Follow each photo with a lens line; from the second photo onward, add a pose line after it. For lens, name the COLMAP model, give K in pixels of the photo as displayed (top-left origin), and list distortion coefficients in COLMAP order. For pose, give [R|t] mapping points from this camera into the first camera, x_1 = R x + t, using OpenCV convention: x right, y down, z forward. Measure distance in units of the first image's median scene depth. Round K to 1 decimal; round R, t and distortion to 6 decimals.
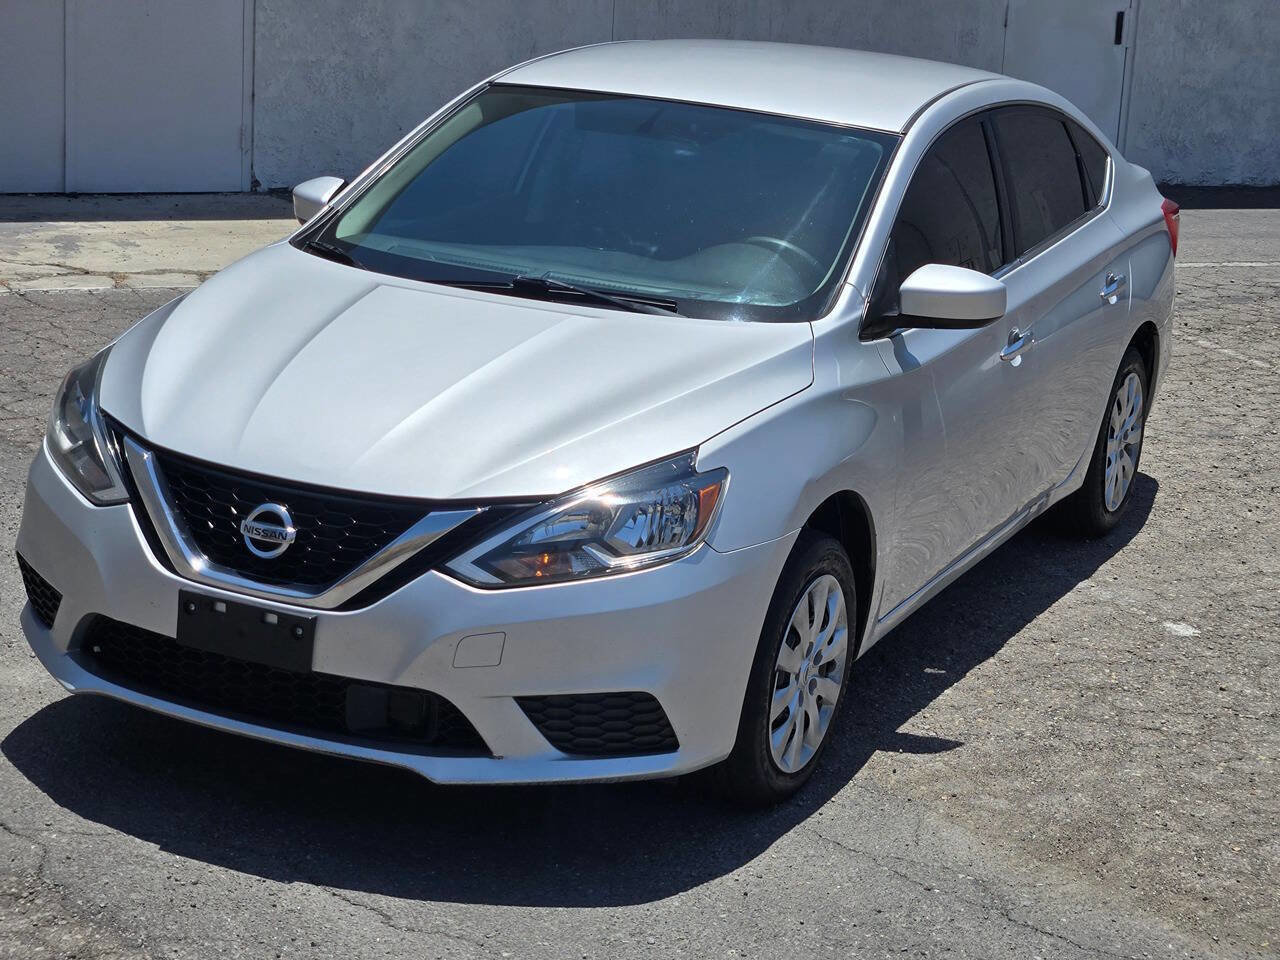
lens RADIAL K [[2413.7, 0, 641.3], [0, 2413.7, 474.9], [0, 0, 1]] dist [0.014439, 0.000000]
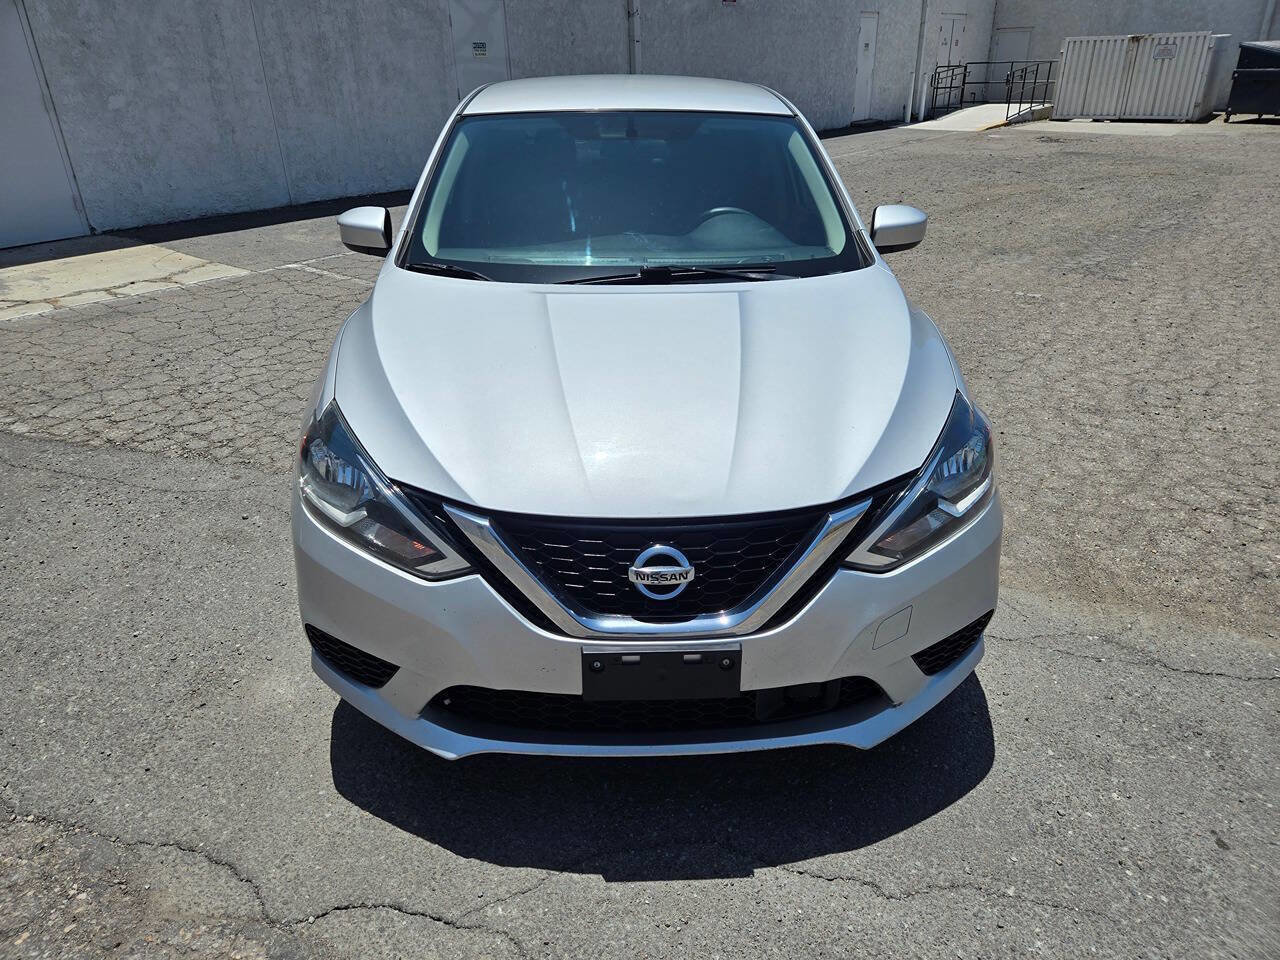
lens RADIAL K [[848.8, 0, 643.0], [0, 848.8, 472.4], [0, 0, 1]] dist [0.072676, -0.056641]
pose [[0.880960, -0.263410, 0.393096, -0.247737], [0.176457, 0.953688, 0.243602, -0.087611], [-0.439059, -0.145239, 0.886642, 0.604351]]
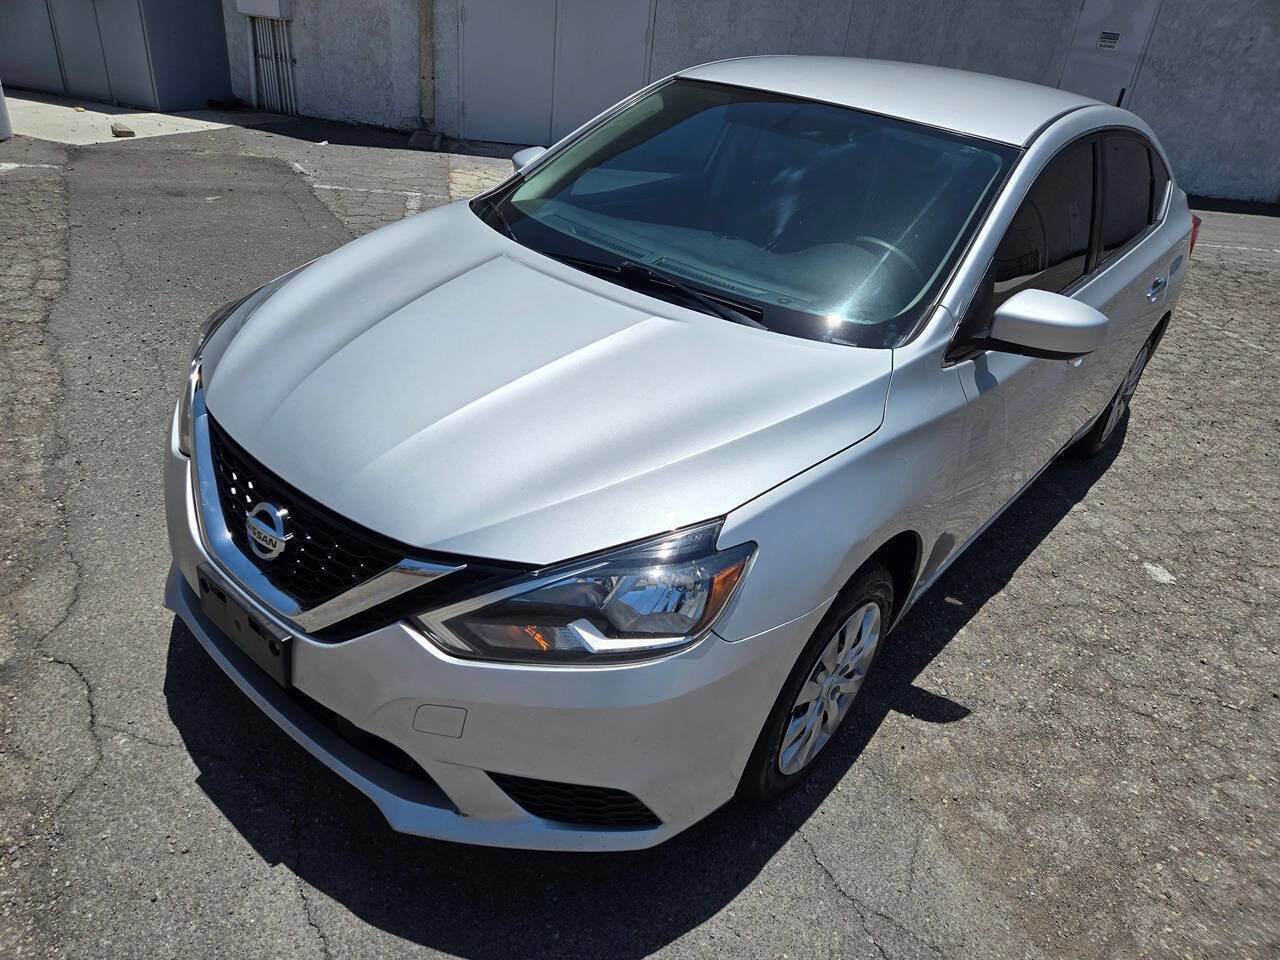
lens RADIAL K [[848.8, 0, 654.8], [0, 848.8, 476.8], [0, 0, 1]] dist [0.072676, -0.056641]
pose [[0.971295, 0.154103, -0.181214, 0.044908], [-0.106852, 0.963255, 0.246421, -0.084080], [0.212529, -0.219984, 0.952070, 0.613566]]
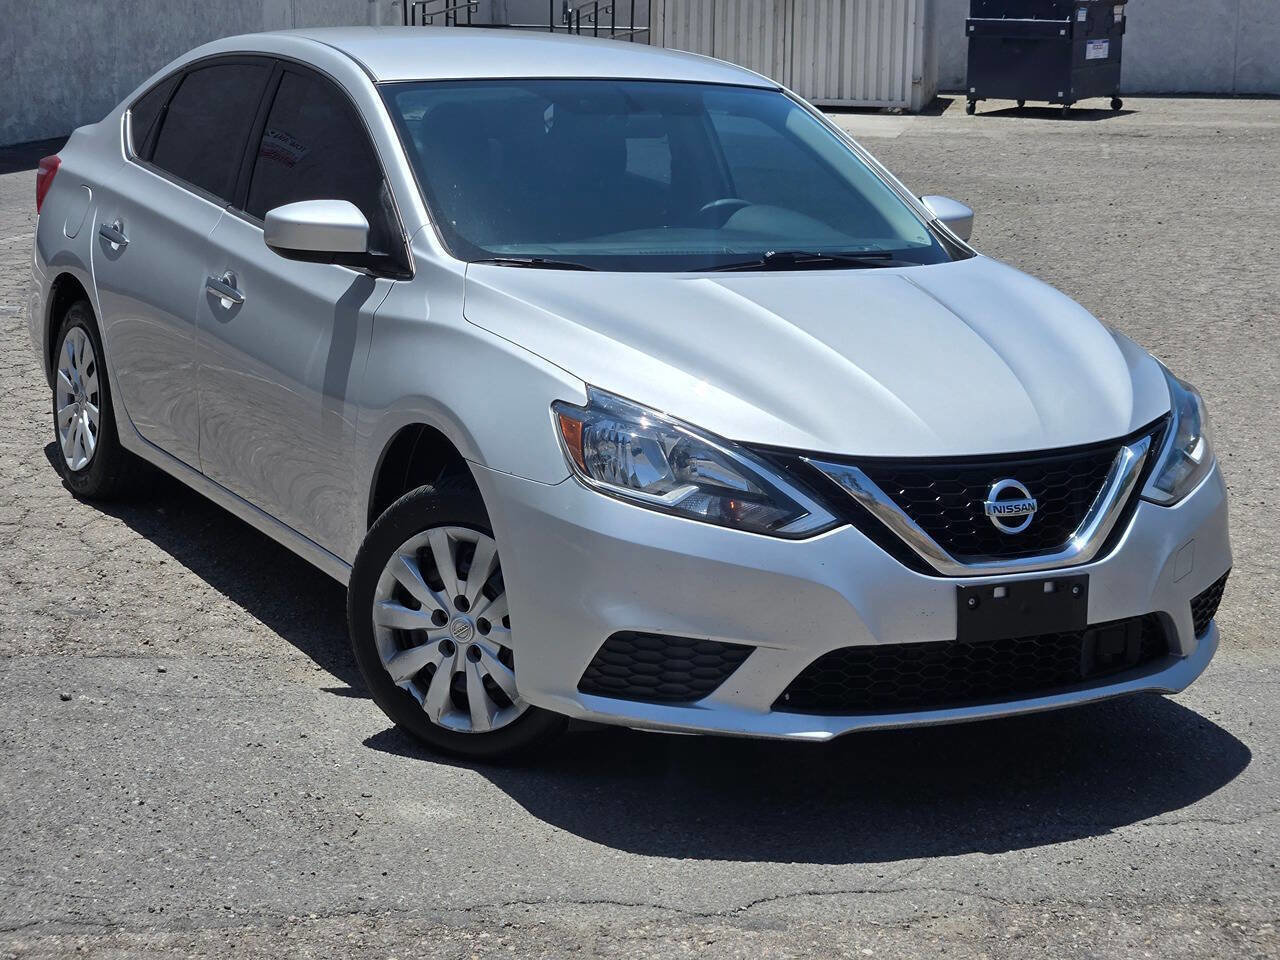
lens RADIAL K [[2413.7, 0, 640.0], [0, 2413.7, 478.4], [0, 0, 1]] dist [0.014439, 0.000000]
pose [[0.586286, -0.210209, 0.782356, -0.883086], [0.205405, 0.972762, 0.107441, -0.109629], [-0.783631, 0.097709, 0.613494, 0.435110]]
